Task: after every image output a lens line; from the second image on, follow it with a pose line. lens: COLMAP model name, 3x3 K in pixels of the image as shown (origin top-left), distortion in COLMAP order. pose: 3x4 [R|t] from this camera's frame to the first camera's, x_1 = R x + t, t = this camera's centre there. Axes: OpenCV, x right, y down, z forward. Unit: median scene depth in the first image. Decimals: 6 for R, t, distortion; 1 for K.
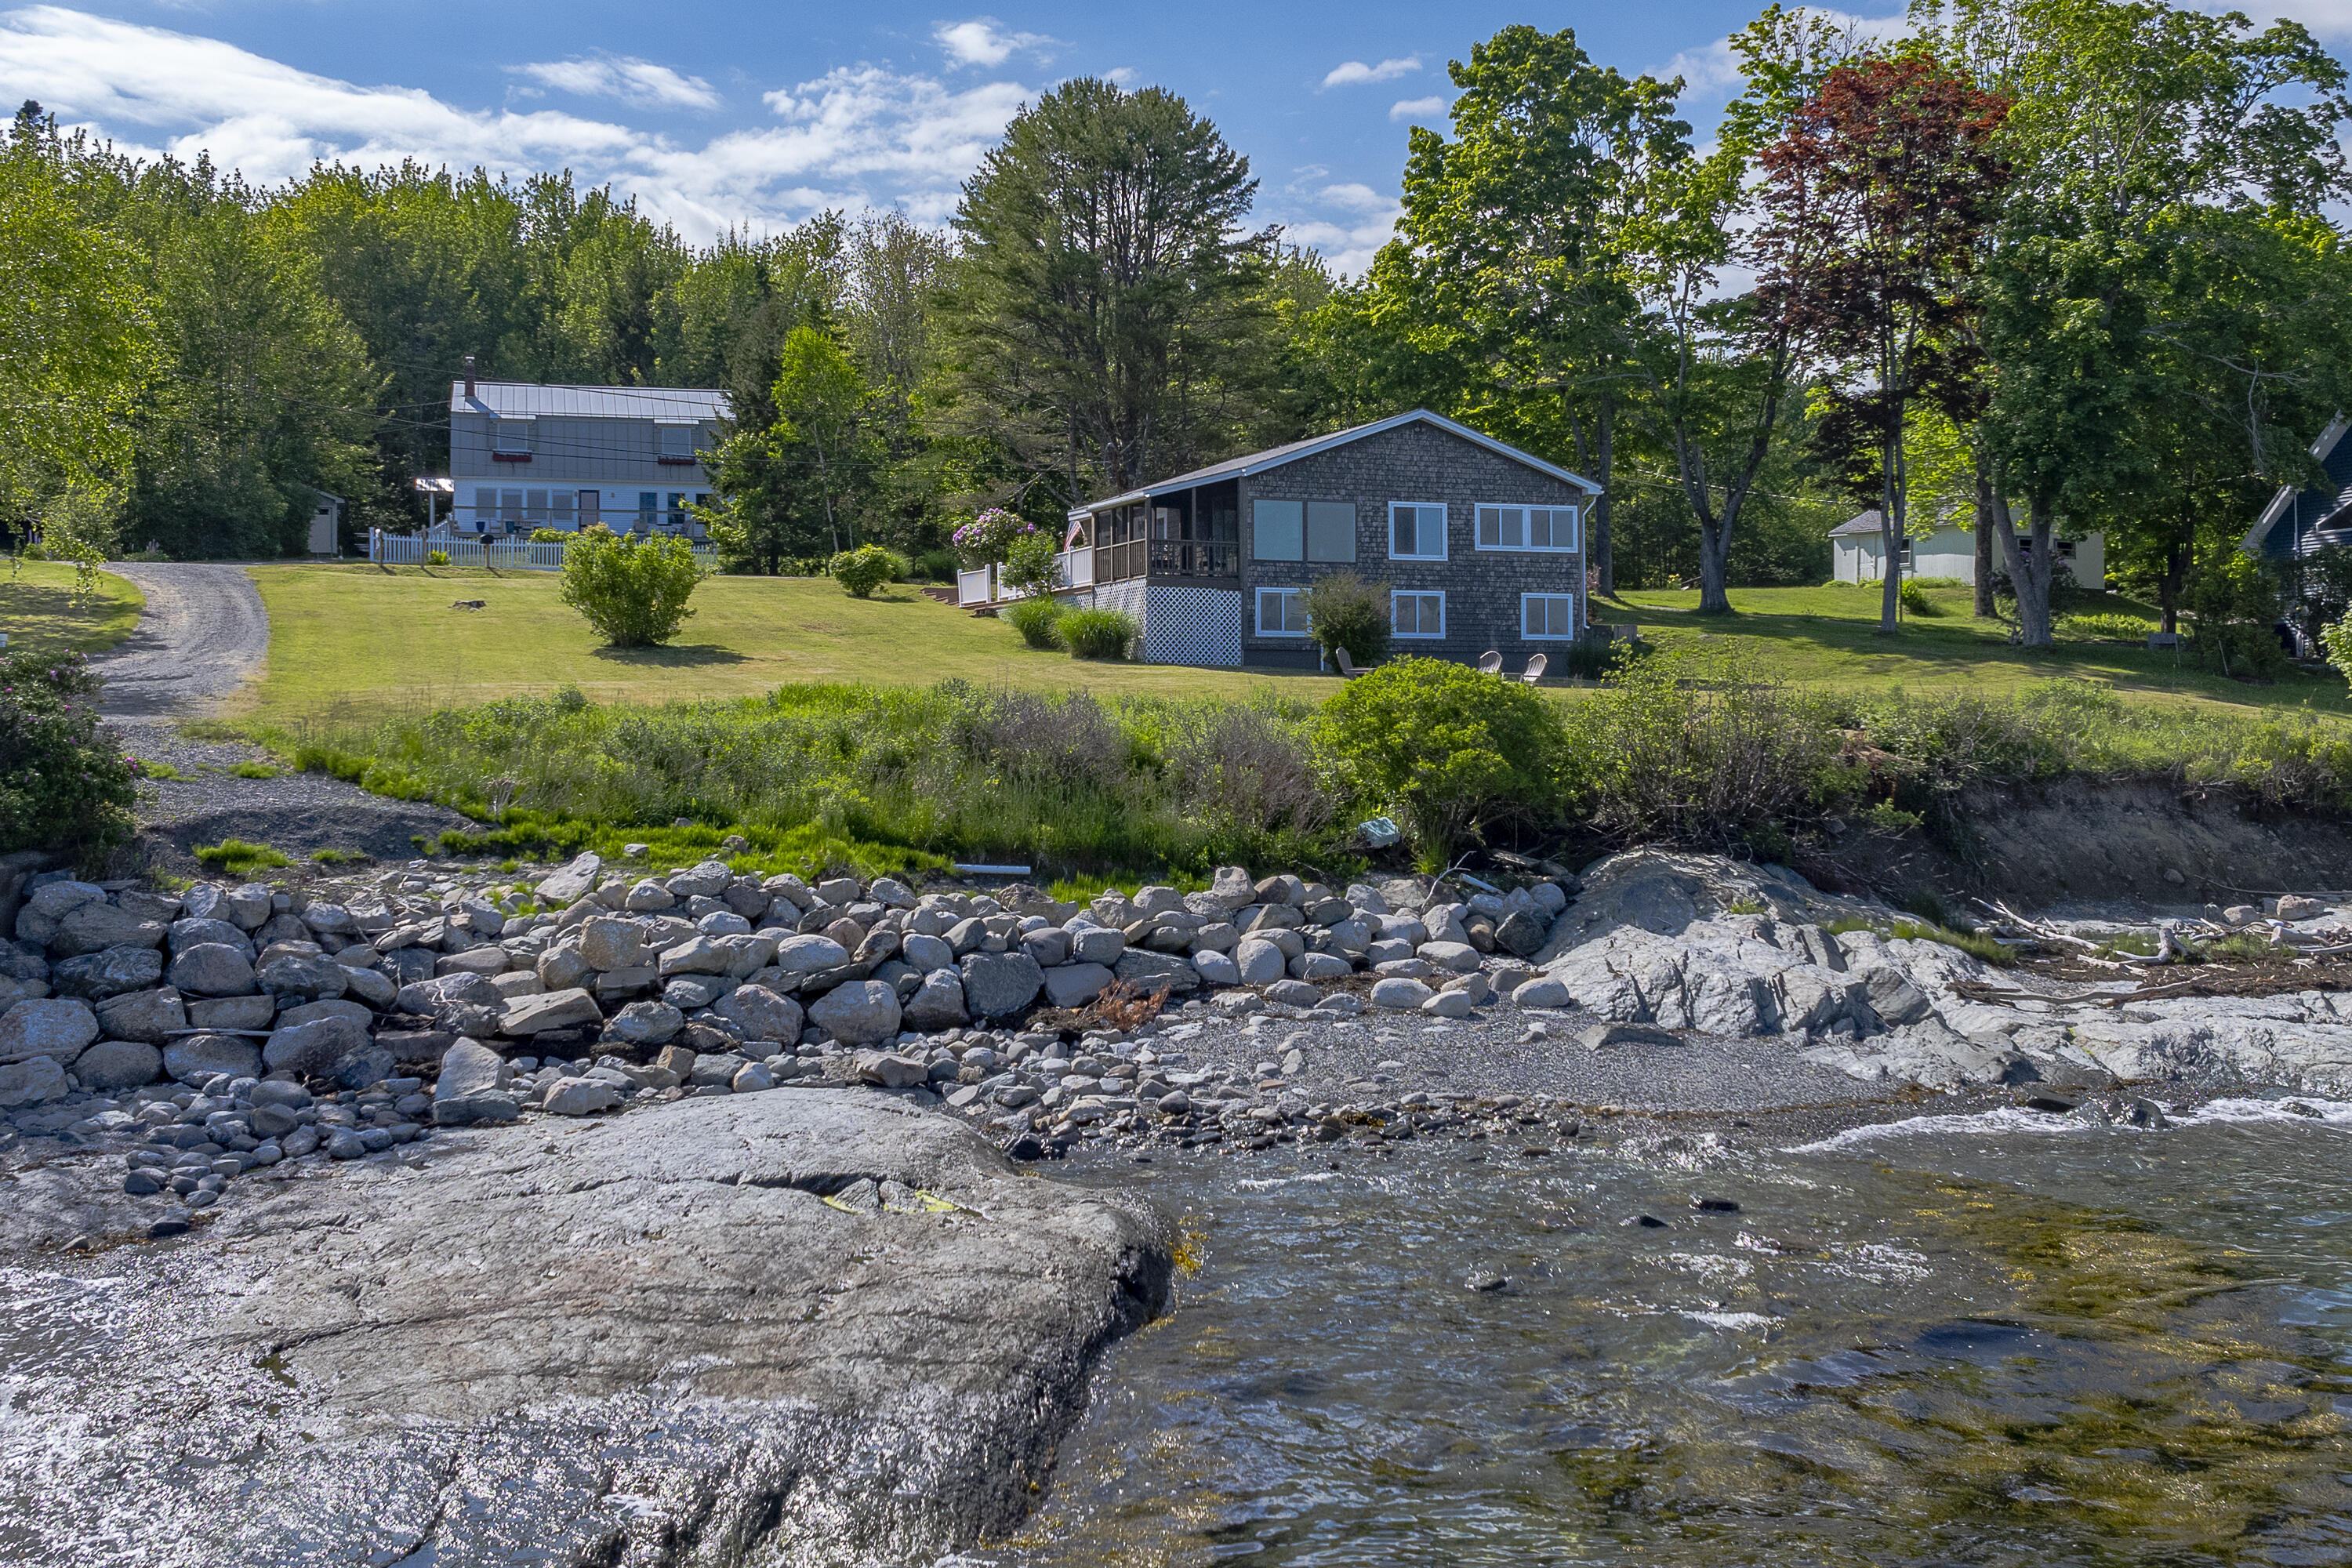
lens RADIAL K [[2410.6, 0, 1202.2], [0, 2410.6, 691.8], [0, 0, 1]] dist [-0.010112, -0.010298]
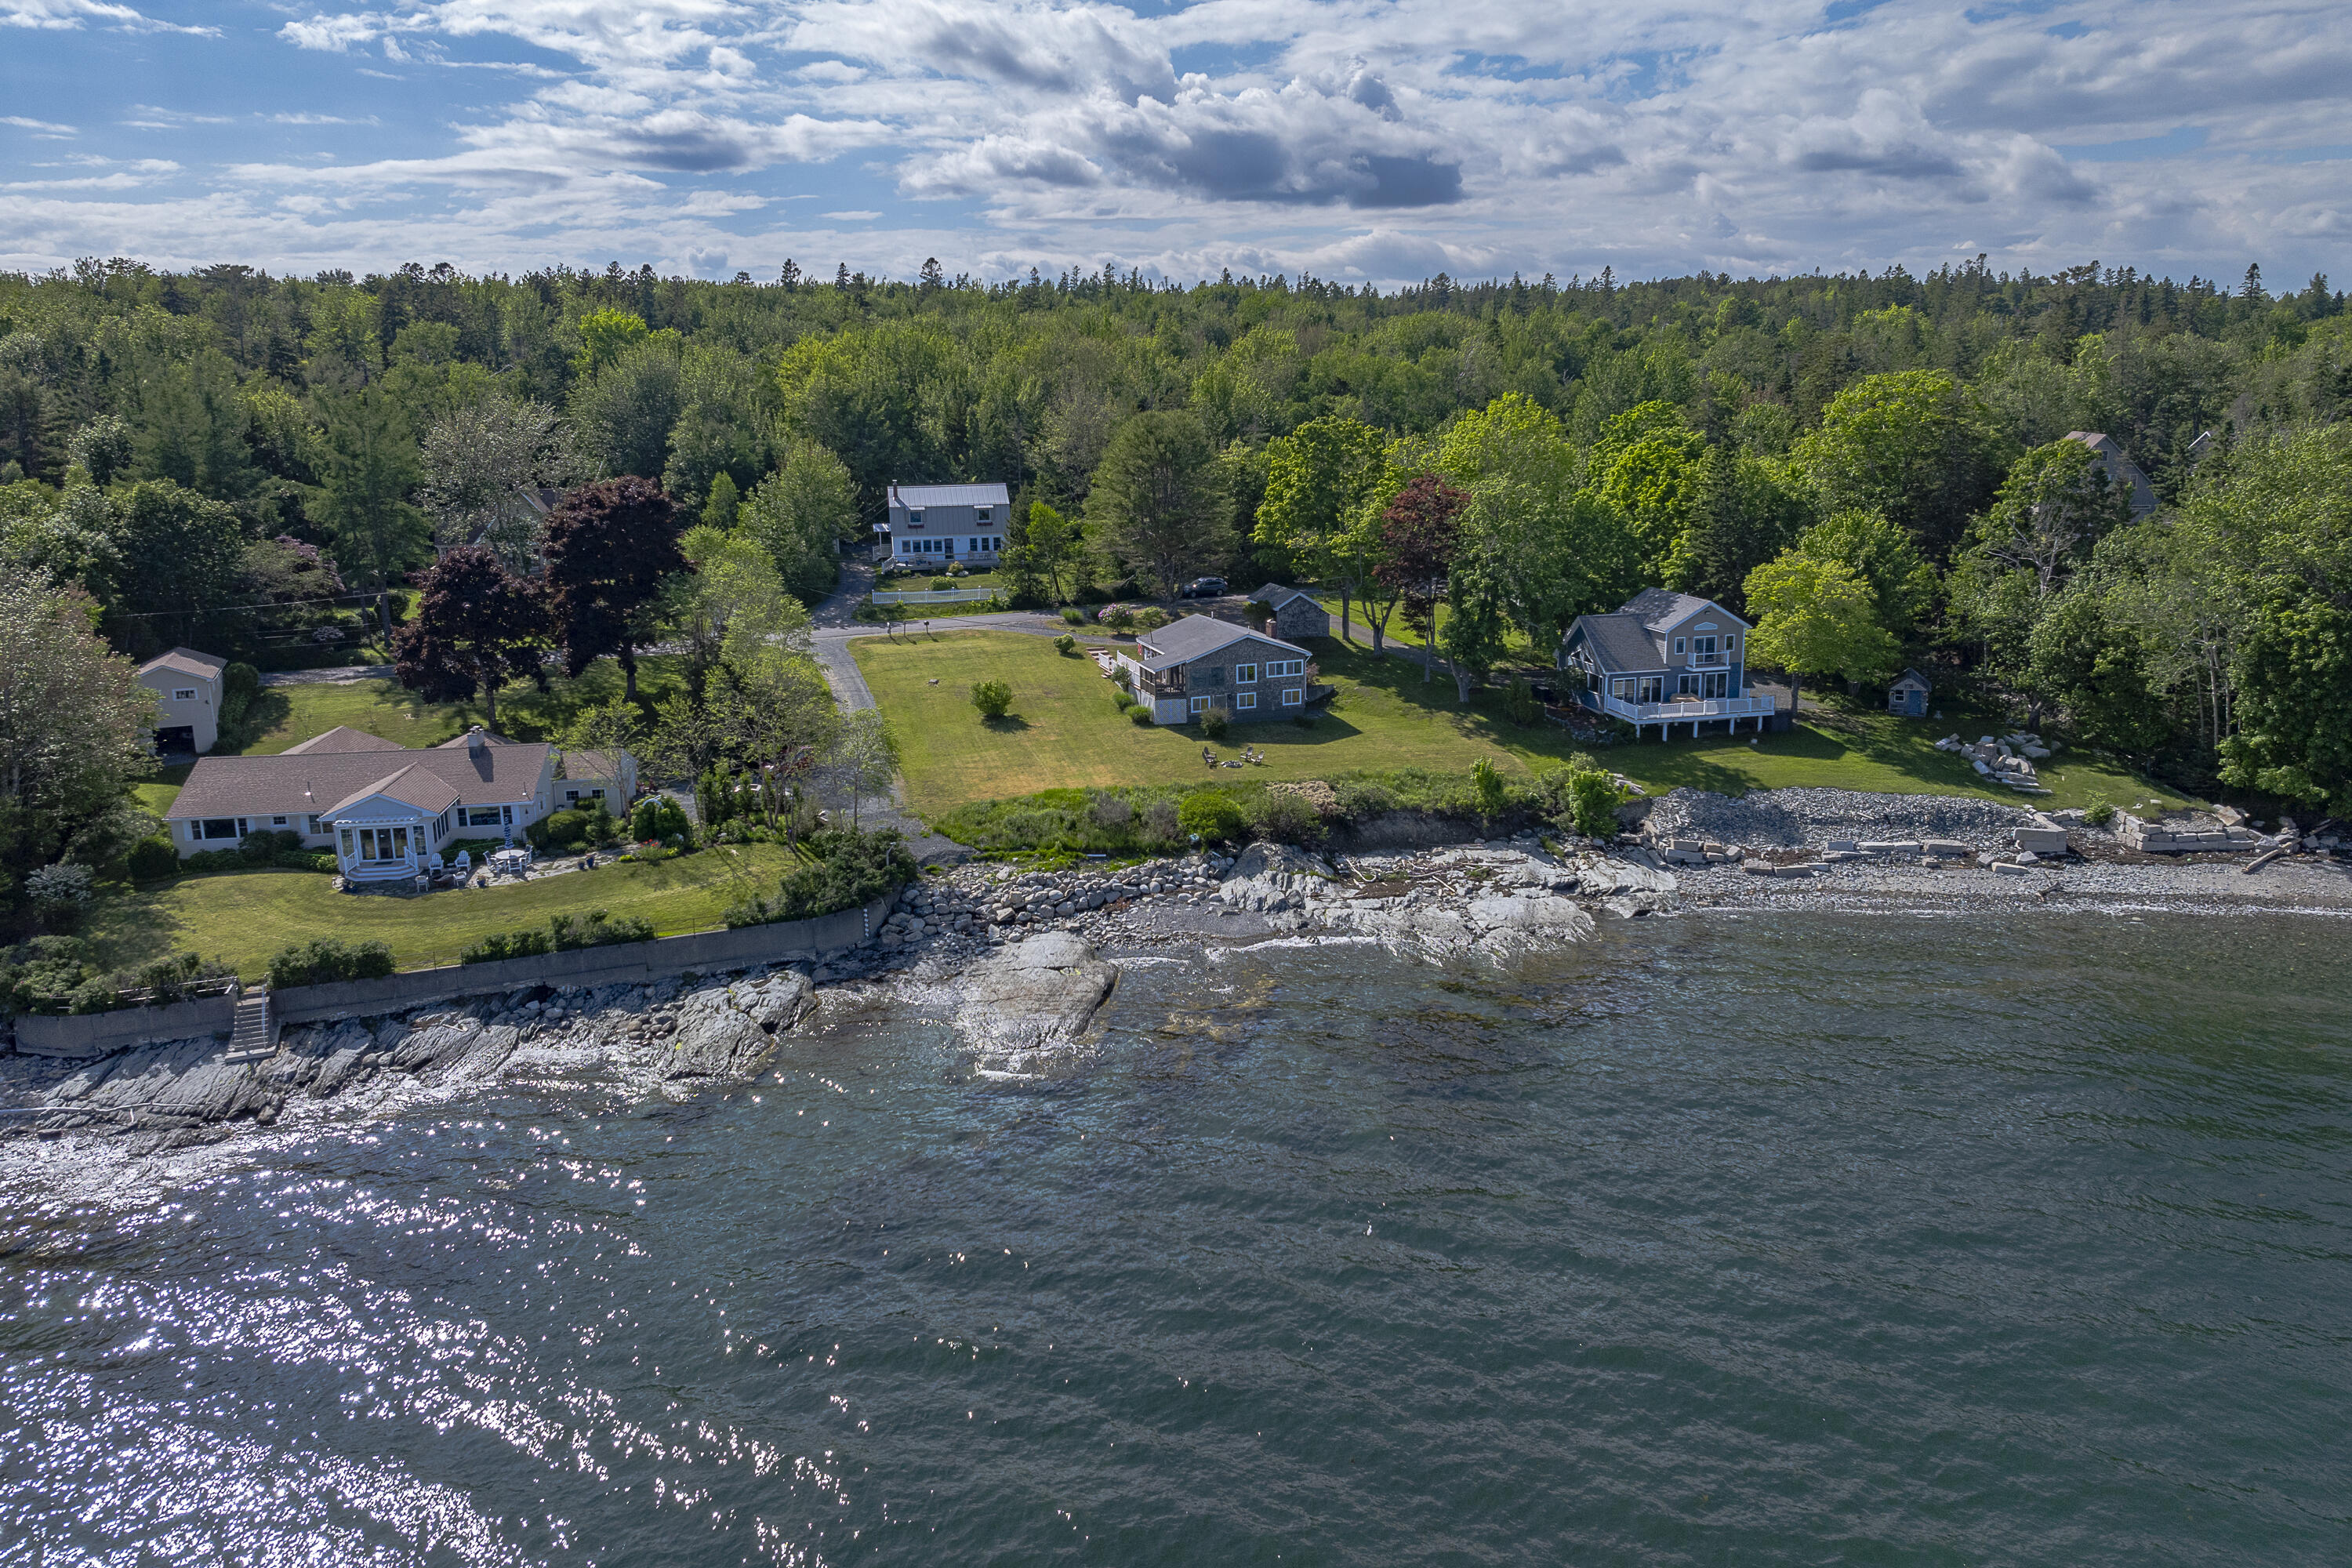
lens RADIAL K [[1639.7, 0, 1177.8], [0, 1639.7, 736.9], [0, 0, 1]] dist [-0.011760, -0.003042]
pose [[0.997025, 0.005203, -0.076899, 0.259953], [0.012936, 0.972270, 0.233505, -0.755805], [0.075982, -0.233805, 0.969310, -1.634808]]
